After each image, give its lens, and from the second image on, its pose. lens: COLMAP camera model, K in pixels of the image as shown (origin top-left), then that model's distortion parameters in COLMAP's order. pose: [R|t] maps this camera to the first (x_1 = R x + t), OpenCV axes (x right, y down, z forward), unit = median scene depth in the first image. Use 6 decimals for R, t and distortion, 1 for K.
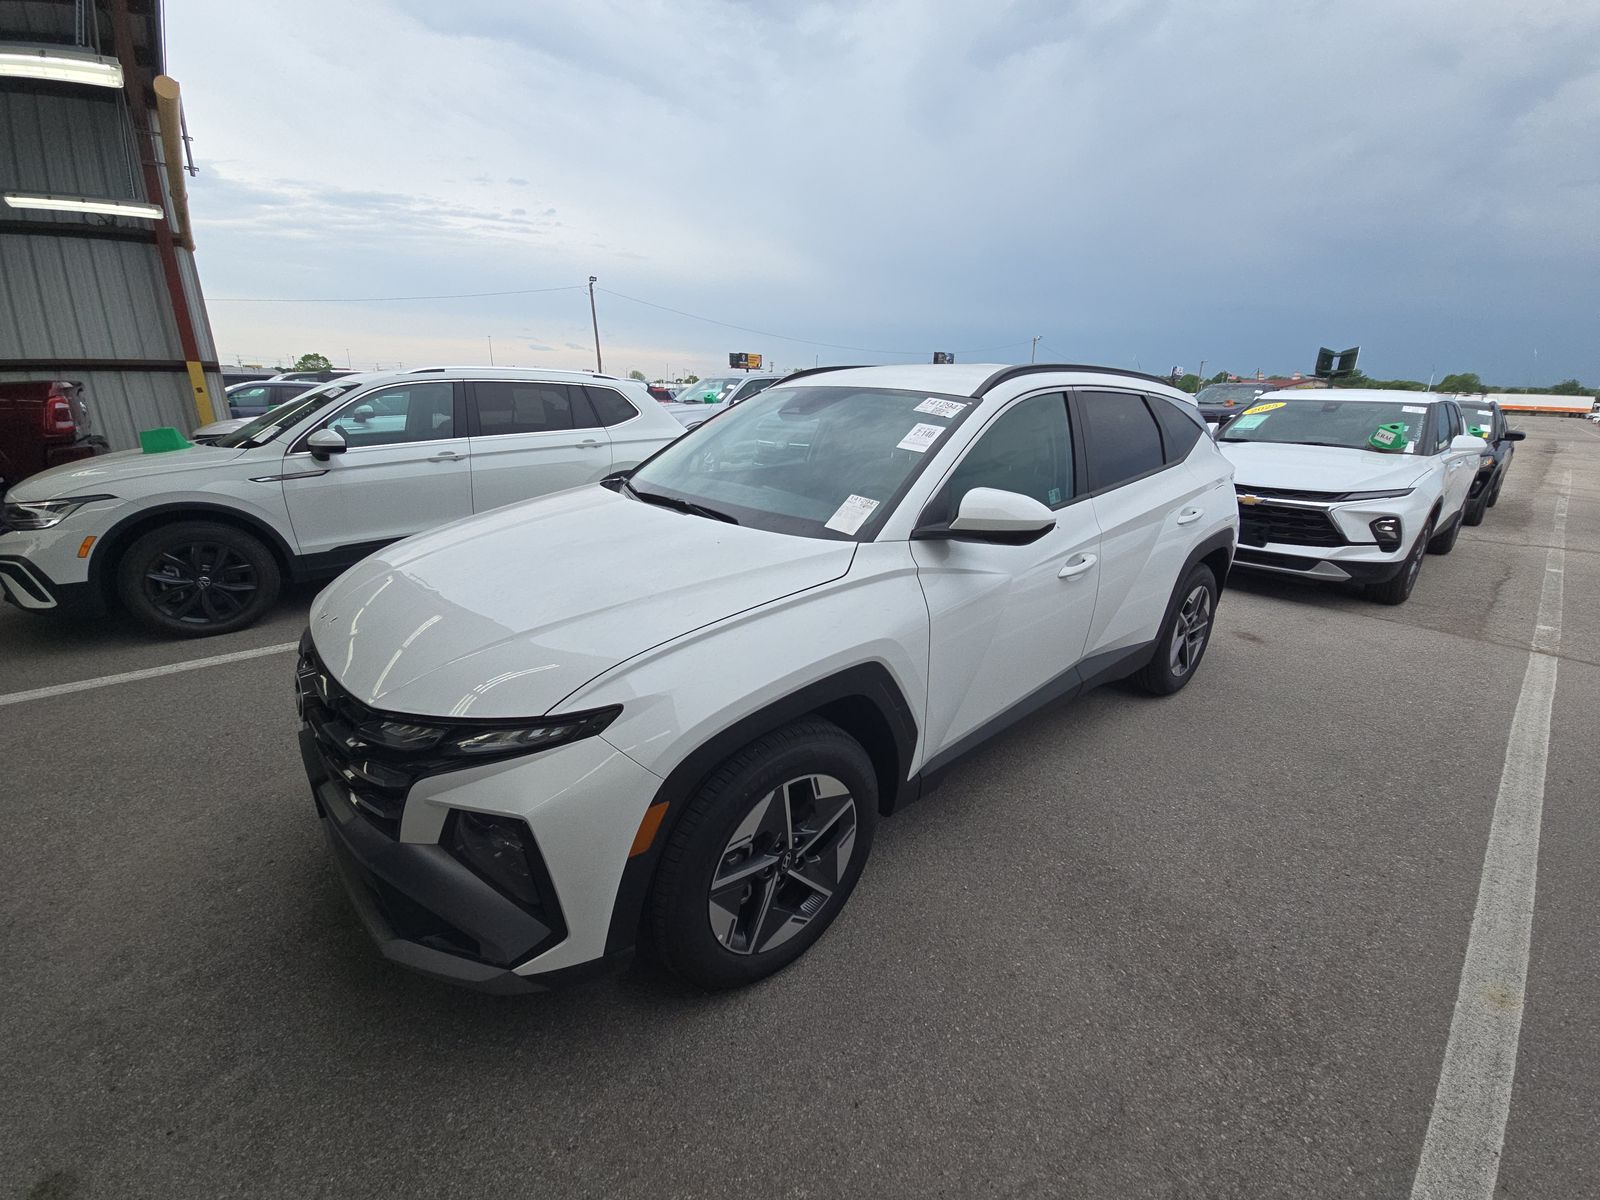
lens RADIAL K [[631.3, 0, 804.5], [0, 631.3, 593.1], [0, 0, 1]] dist [0.066806, -0.032455]
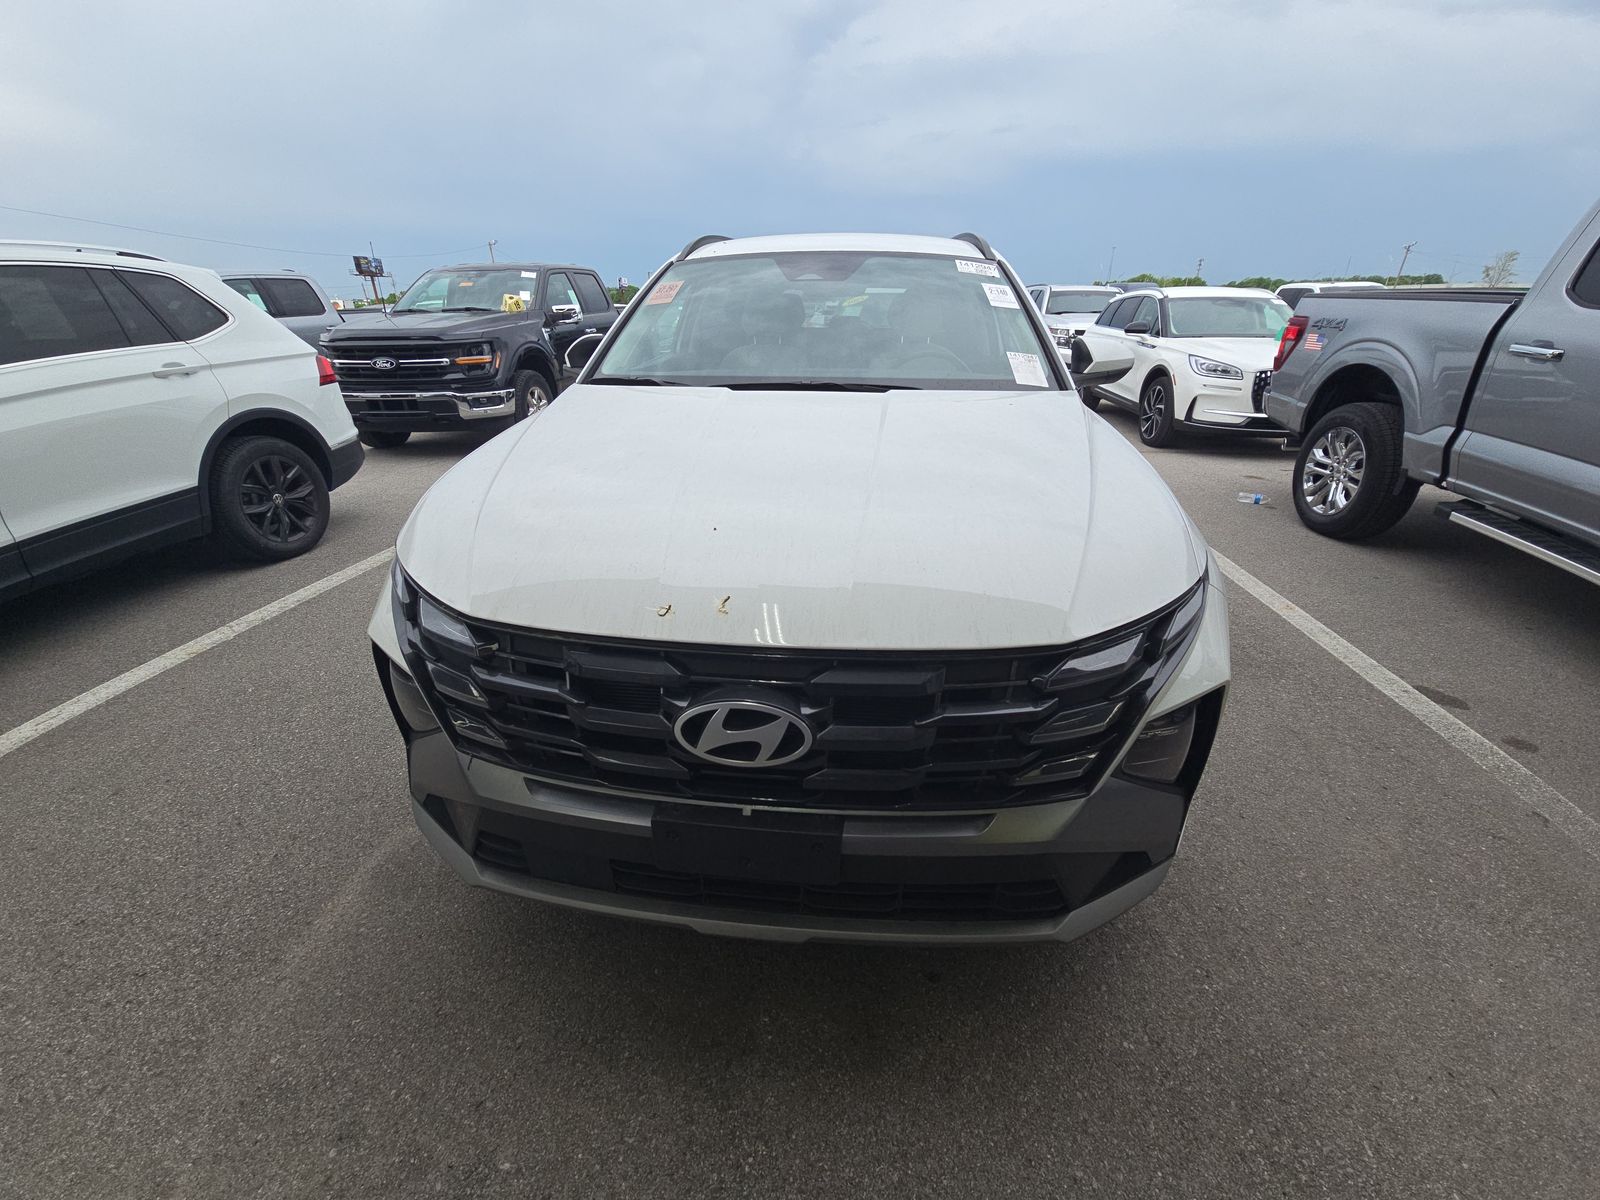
lens RADIAL K [[631.3, 0, 804.5], [0, 631.3, 593.1], [0, 0, 1]] dist [0.066806, -0.032455]
pose [[0.727464, -0.294092, 0.619924, -0.358224], [0.223781, 0.955777, 0.190820, -0.023190], [-0.648628, -0.000087, 0.761106, 0.171007]]
